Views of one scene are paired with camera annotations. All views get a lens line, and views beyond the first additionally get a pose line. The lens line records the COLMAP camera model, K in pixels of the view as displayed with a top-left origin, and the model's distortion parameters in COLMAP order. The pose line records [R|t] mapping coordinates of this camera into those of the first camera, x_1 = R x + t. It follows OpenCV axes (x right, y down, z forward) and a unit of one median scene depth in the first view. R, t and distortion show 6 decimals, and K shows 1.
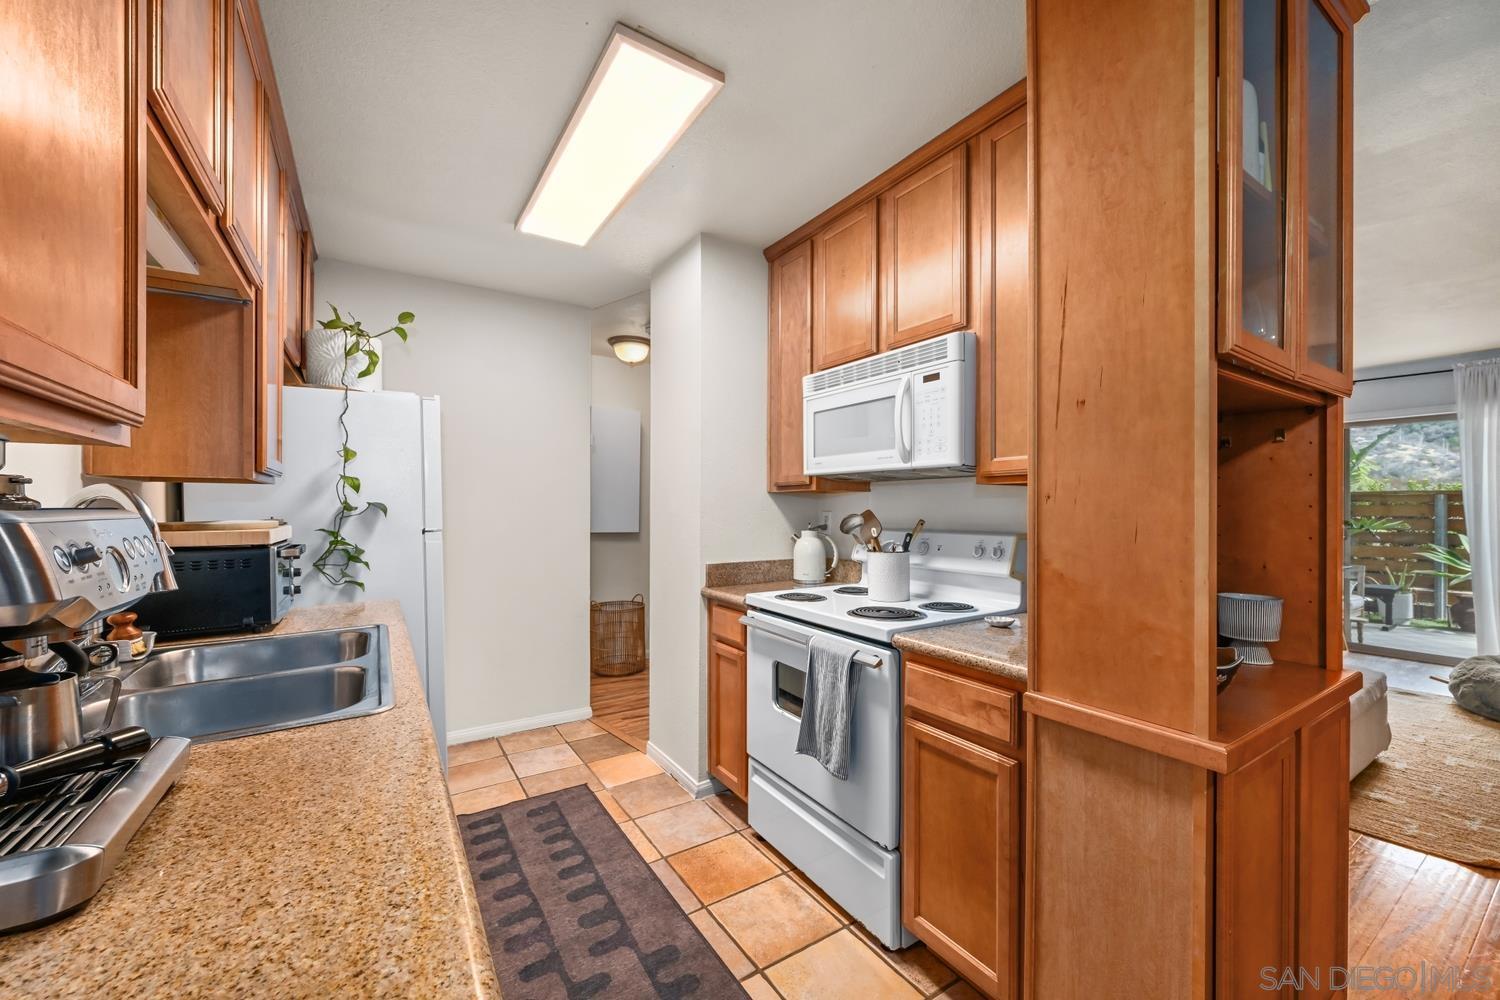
lens RADIAL K [[584.8, 0, 751.0], [0, 584.8, 511.0], [0, 0, 1]] dist [-0.000606, -0.000071]
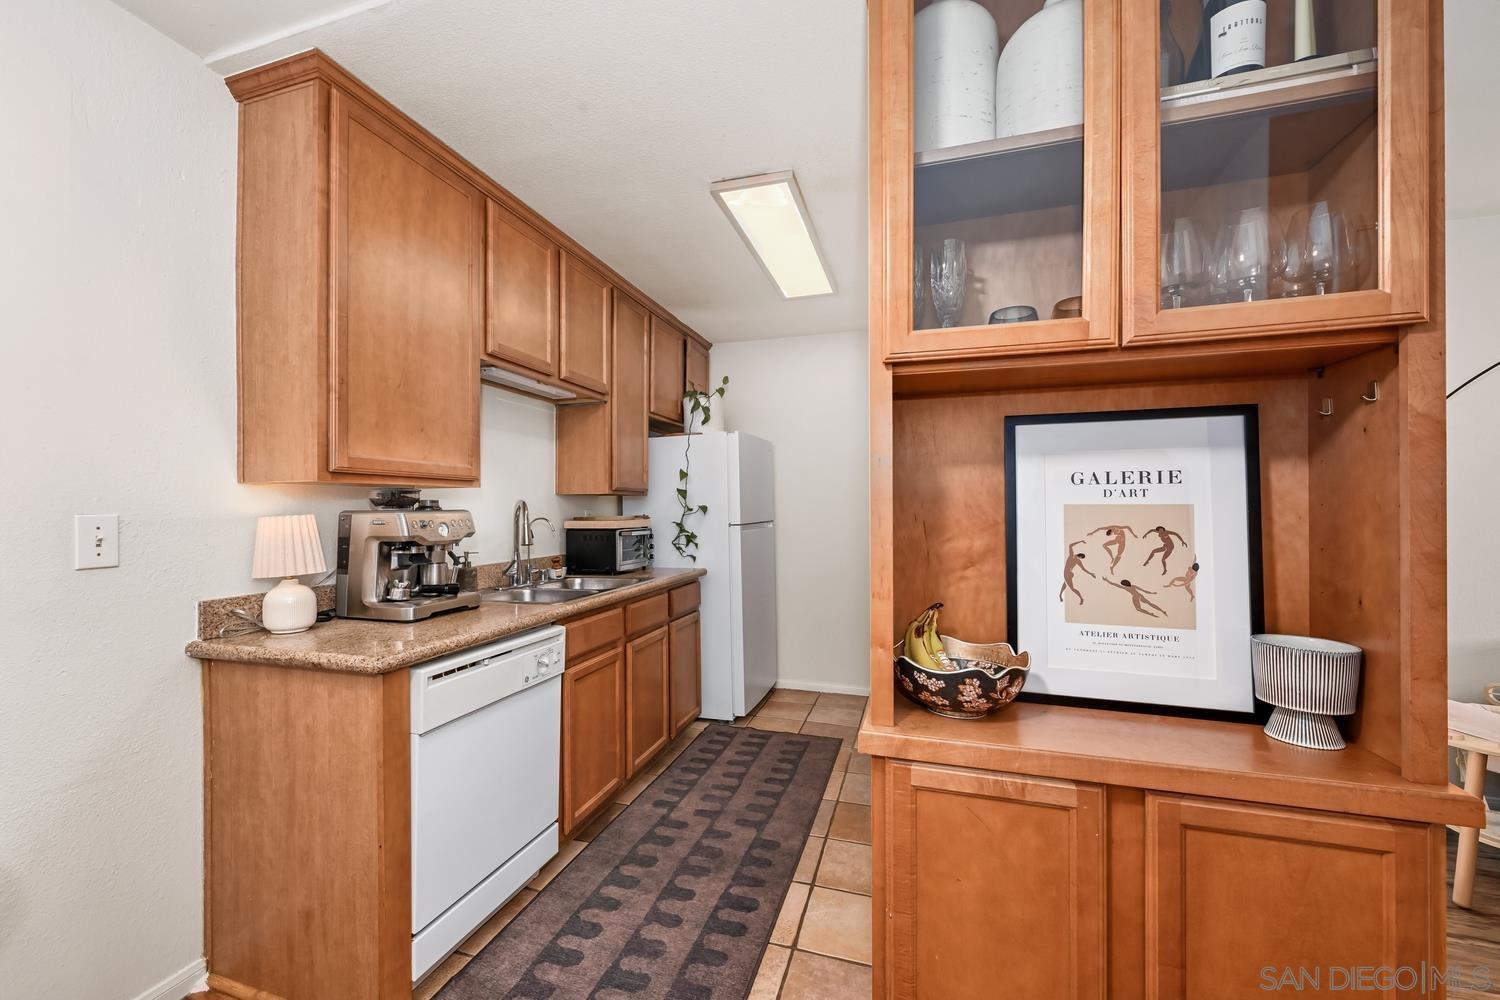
lens RADIAL K [[603.7, 0, 722.4], [0, 603.7, 507.7], [0, 0, 1]] dist [-0.028036, 0.000048]
pose [[0.624185, -0.001852, -0.781274, 0.662209], [-0.002988, 0.999984, -0.004758, -0.001284], [0.781271, 0.005304, 0.624170, 0.046741]]
